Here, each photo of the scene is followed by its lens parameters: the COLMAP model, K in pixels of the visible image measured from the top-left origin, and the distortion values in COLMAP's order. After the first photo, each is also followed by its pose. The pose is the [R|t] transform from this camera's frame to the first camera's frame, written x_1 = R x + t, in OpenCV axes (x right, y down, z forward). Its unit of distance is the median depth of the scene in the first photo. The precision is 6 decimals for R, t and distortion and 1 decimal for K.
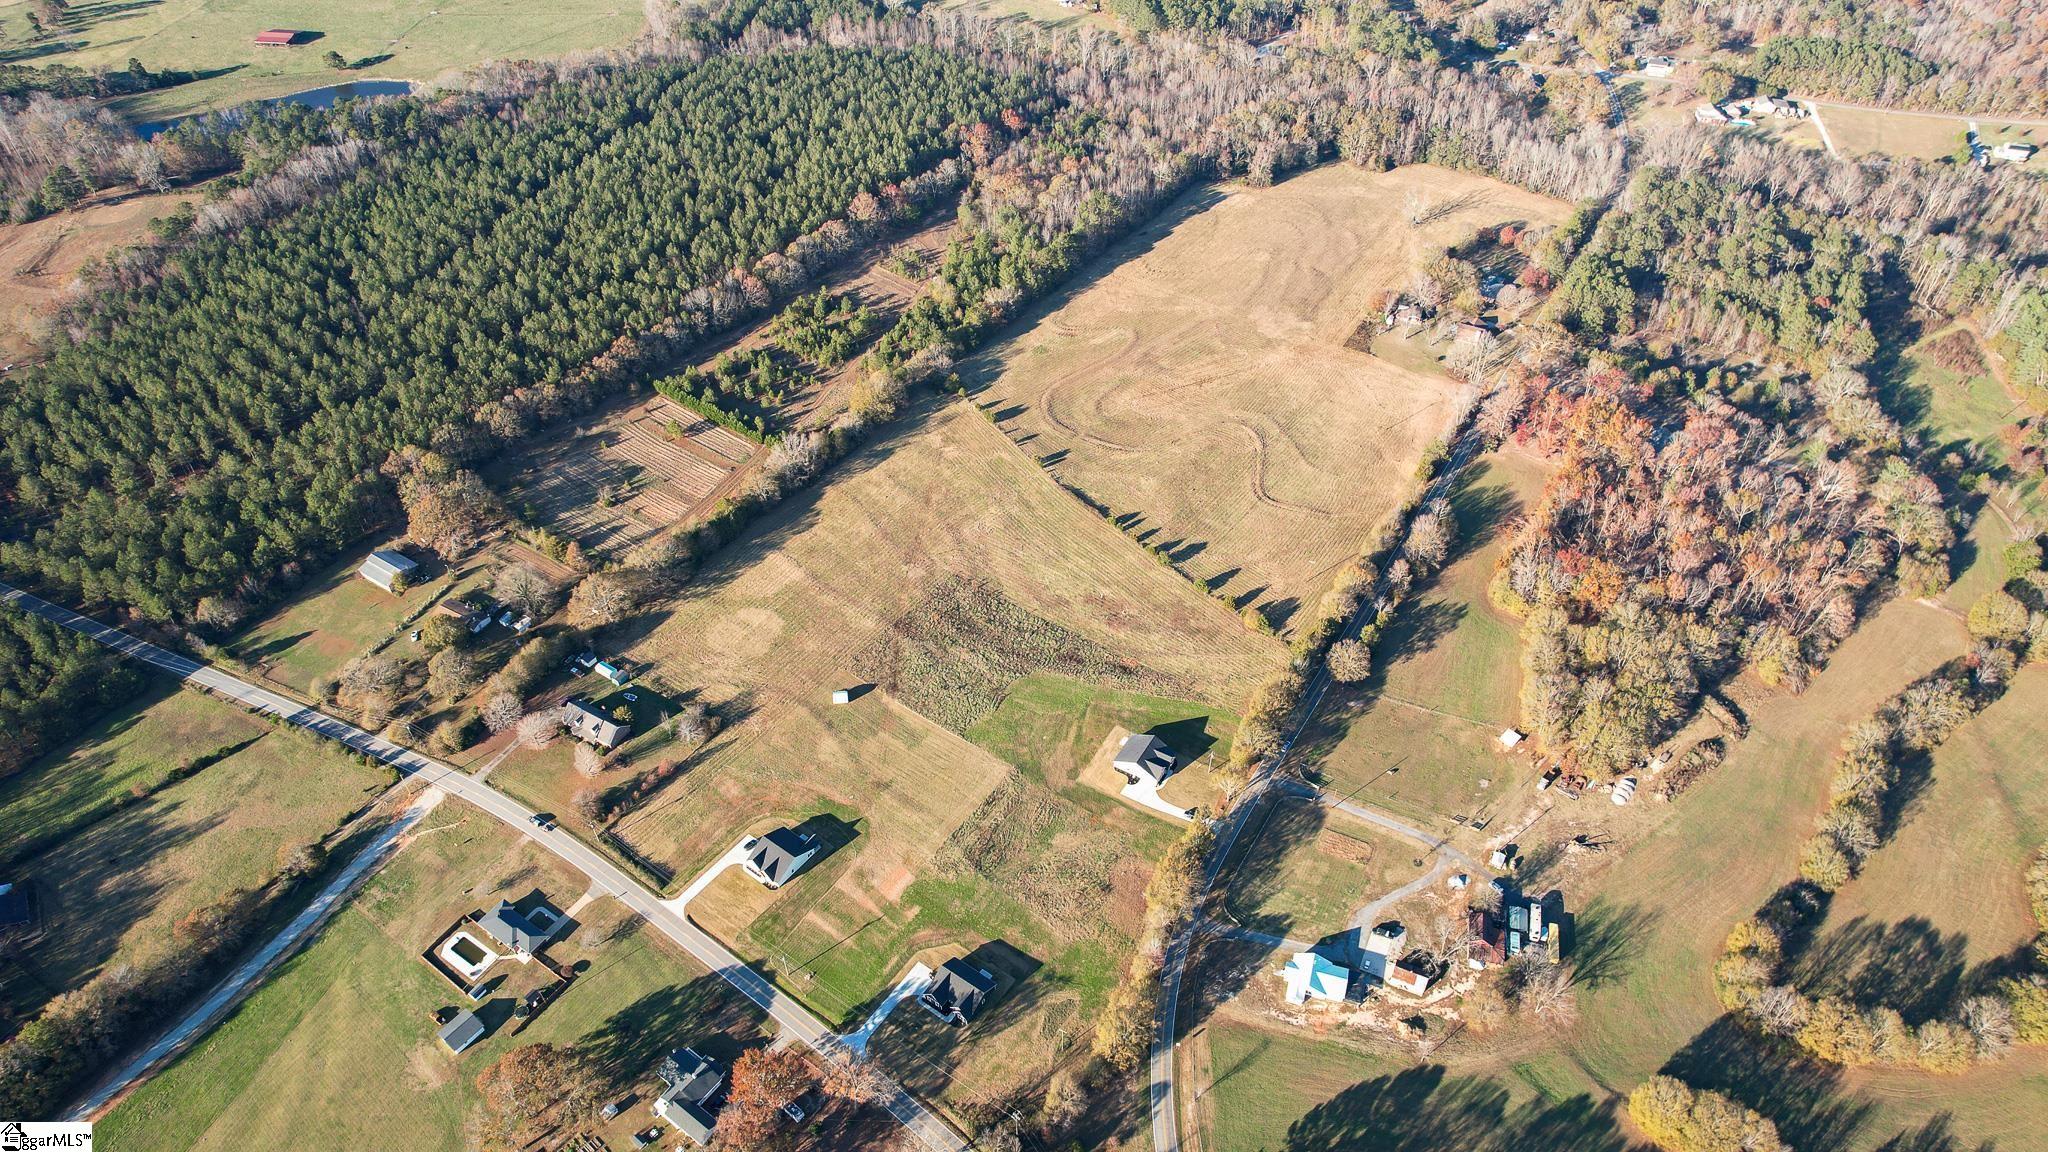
lens RADIAL K [[1313.4, 0, 1024.0], [0, 1313.4, 576.0], [0, 0, 1]] dist [-0.062348, 0.054259]
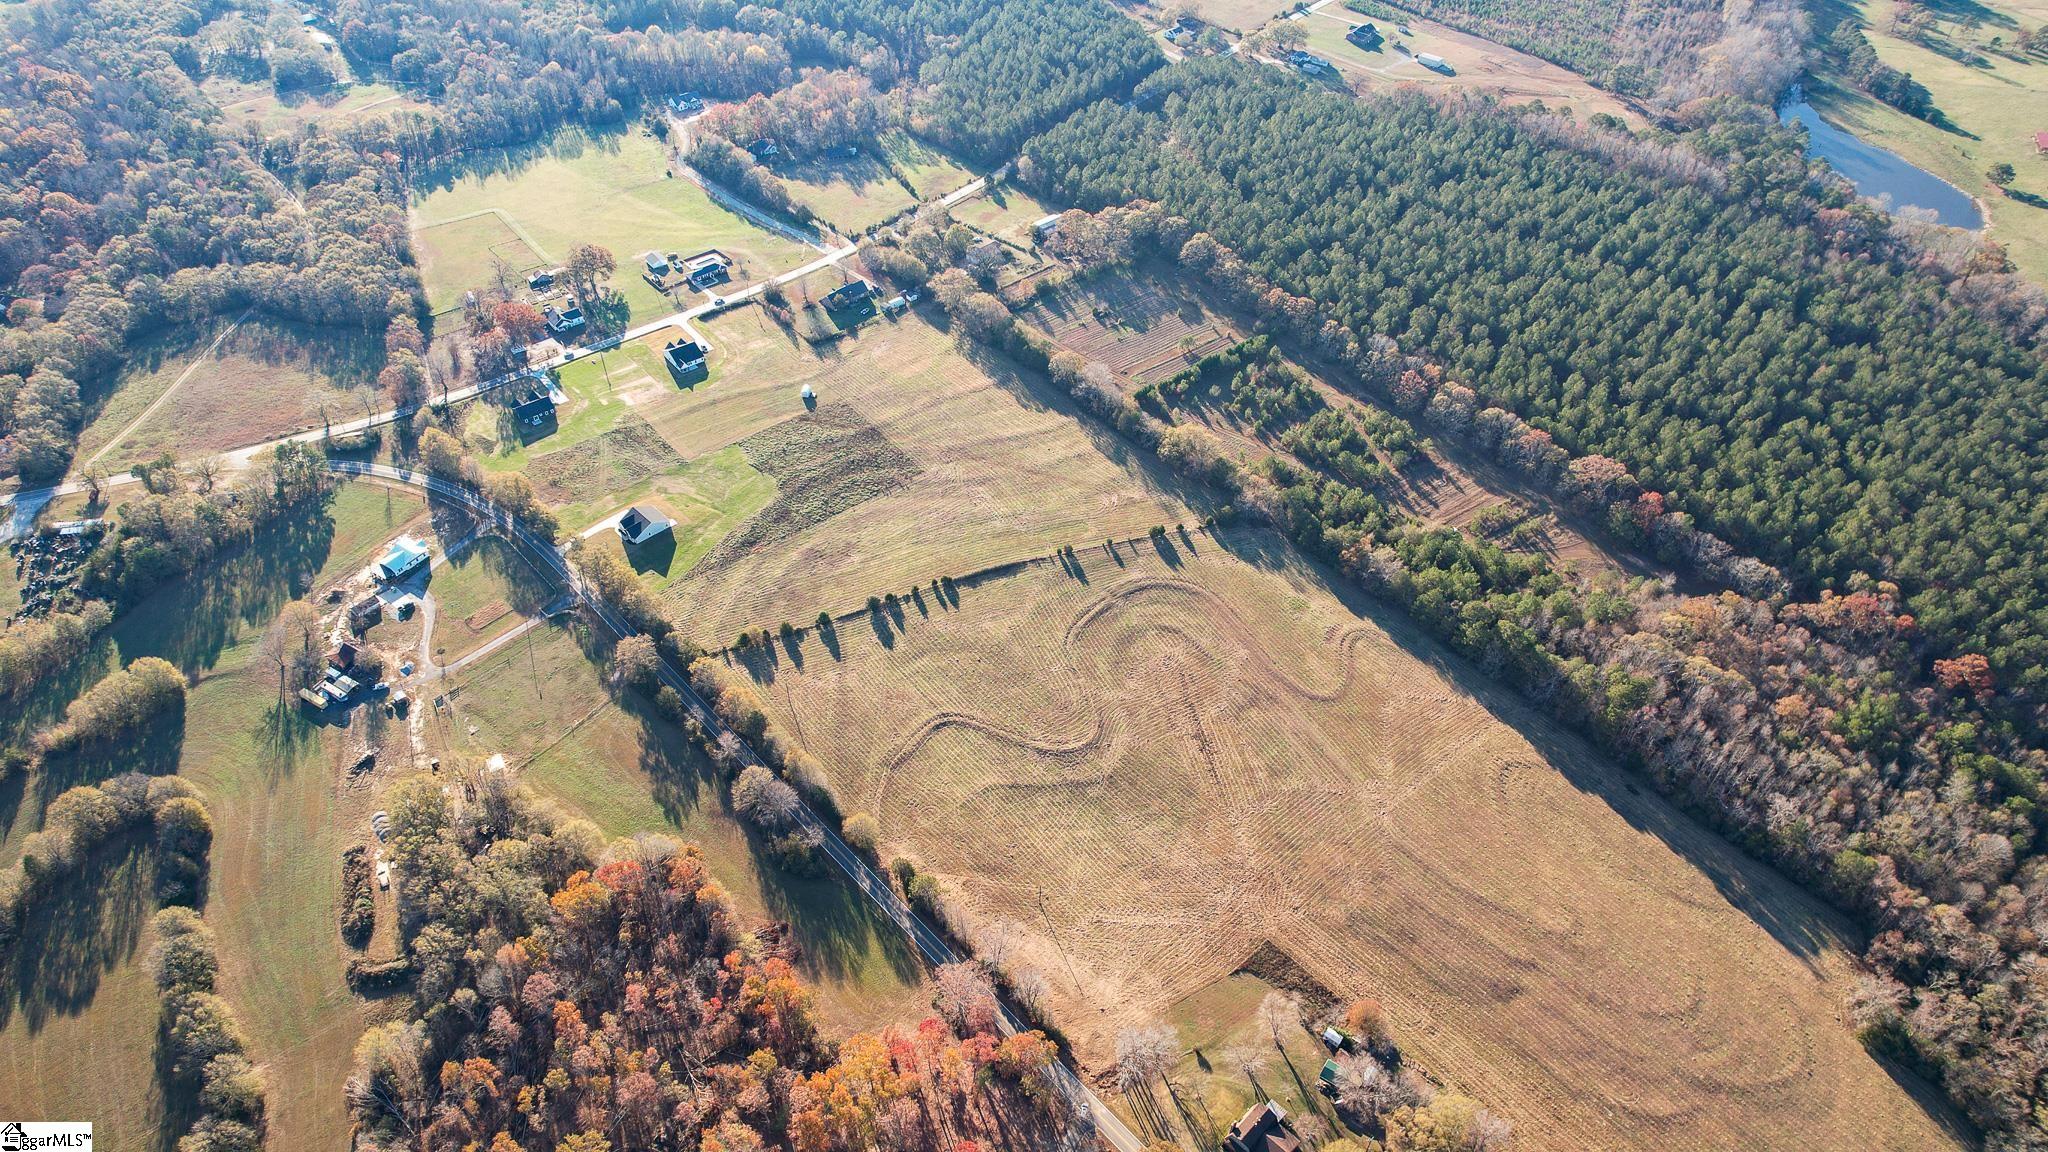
lens RADIAL K [[1297.8, 0, 1025.6], [0, 1297.8, 585.0], [0, 0, 1]] dist [-0.051224, 0.000261]
pose [[-0.262812, 0.659699, -0.704079, 0.751045], [-0.656186, 0.412776, 0.631692, -0.704895], [0.707354, 0.628023, 0.324403, 0.767383]]
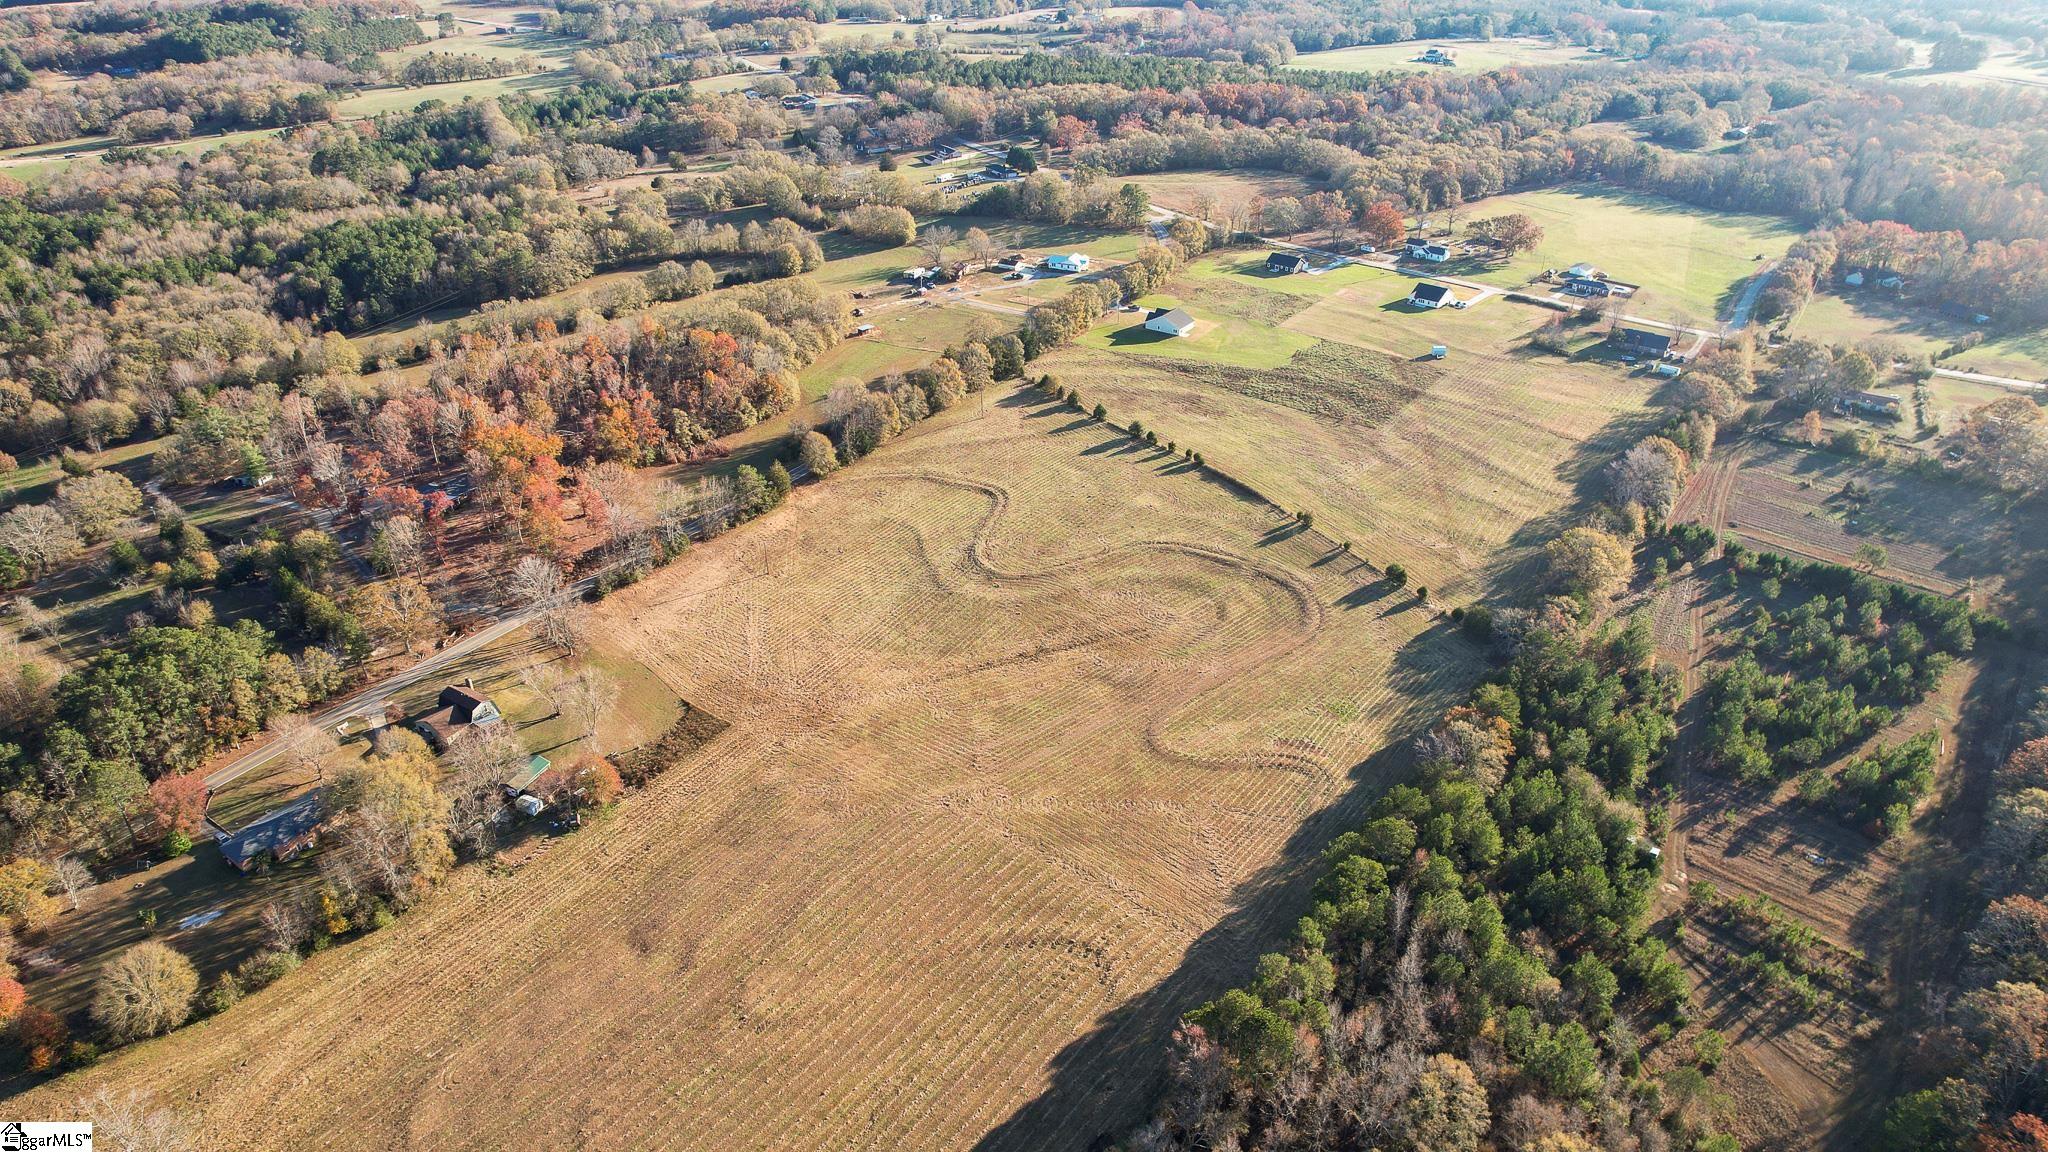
lens RADIAL K [[1306.5, 0, 1029.9], [0, 1306.5, 587.6], [0, 0, 1]] dist [-0.089100, 0.086326]
pose [[-0.998463, -0.022846, 0.050501, 0.133976], [0.041554, 0.294429, 0.954770, -0.825864], [-0.036682, 0.955400, -0.293027, 1.371814]]
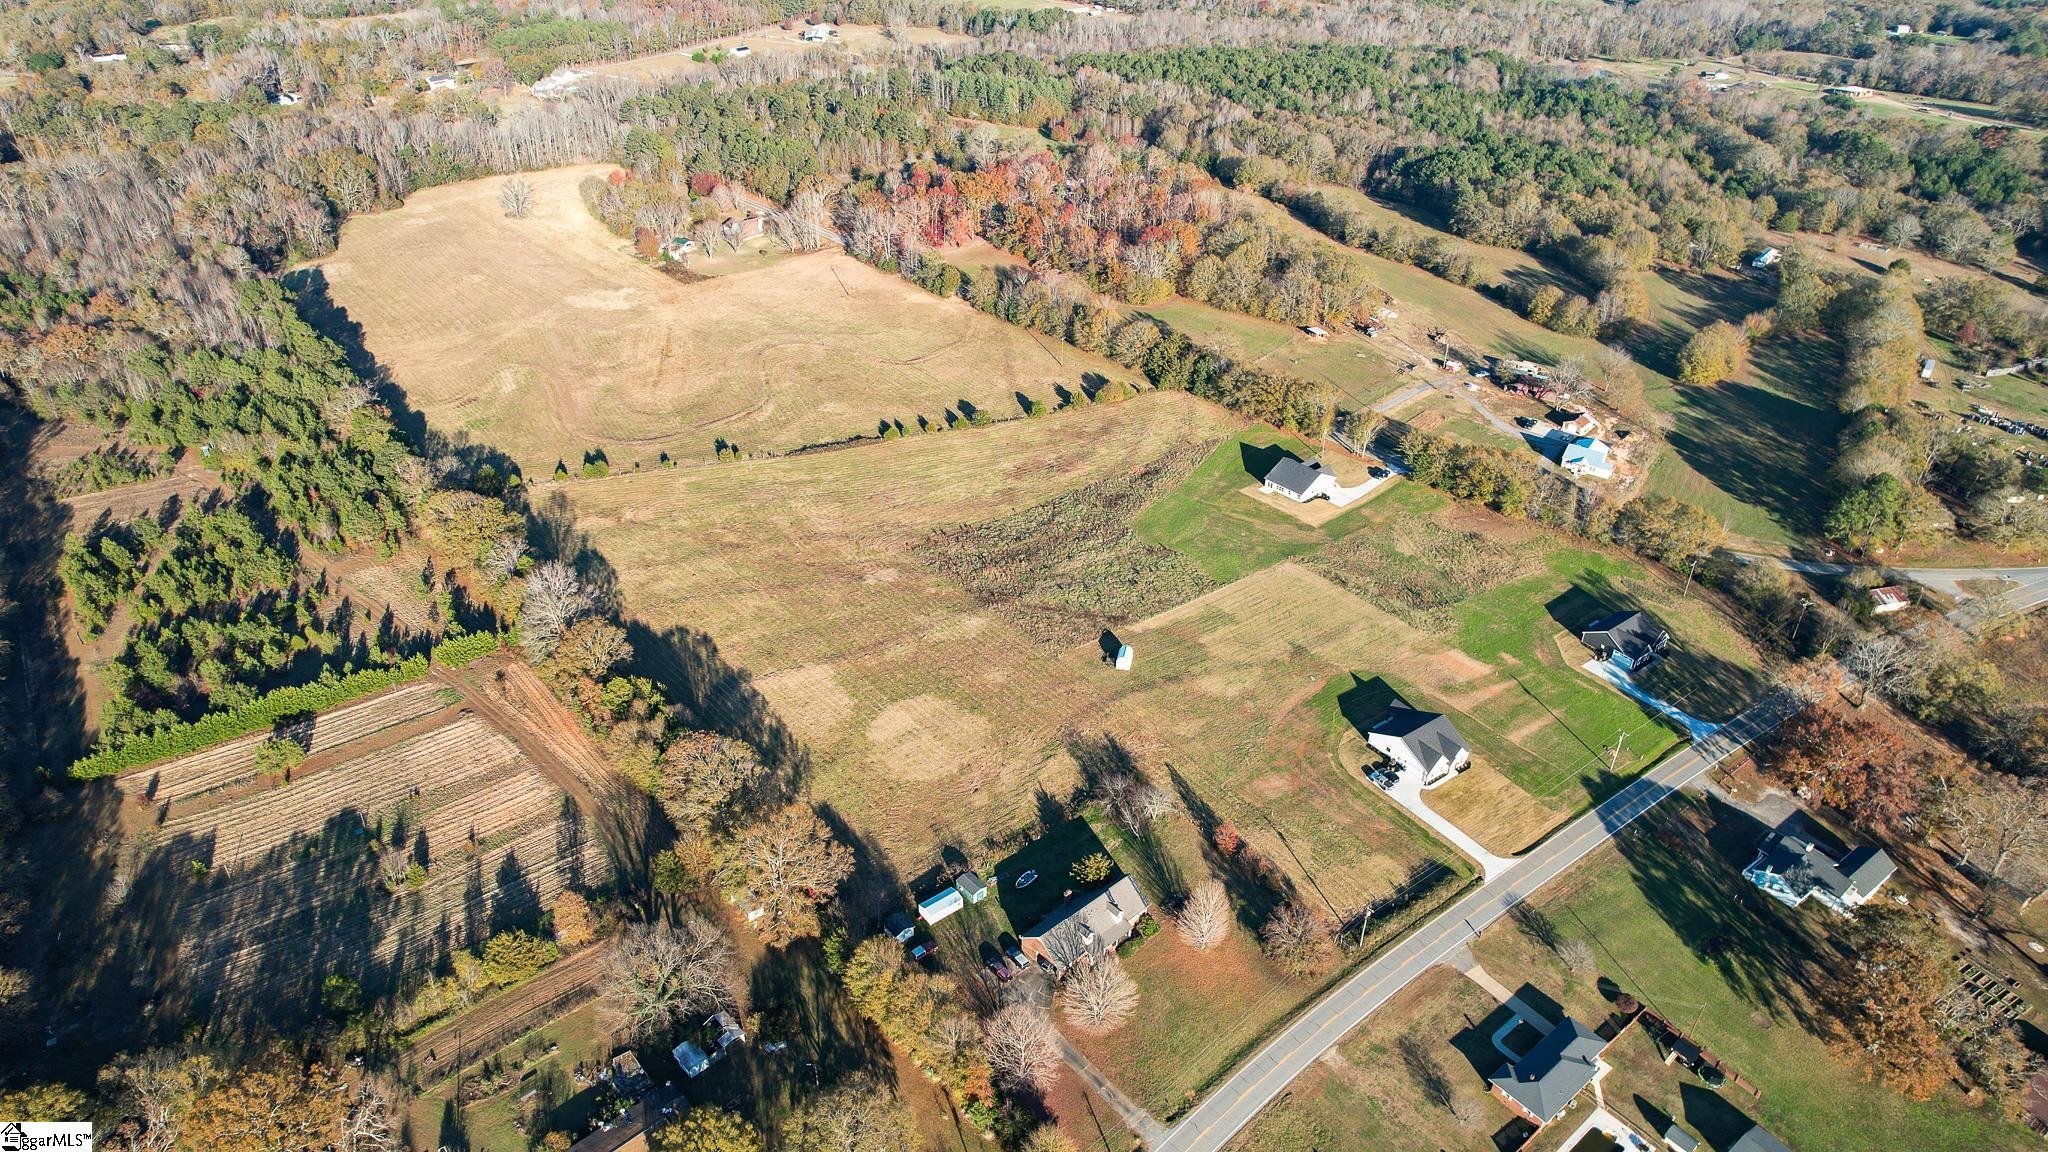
lens RADIAL K [[1306.5, 0, 1029.9], [0, 1306.5, 587.6], [0, 0, 1]] dist [-0.089100, 0.086326]
pose [[0.294122, -0.503183, 0.812588, -0.601905], [0.630542, 0.741084, 0.230676, -0.104162], [-0.718268, 0.444524, 0.535247, 0.595864]]
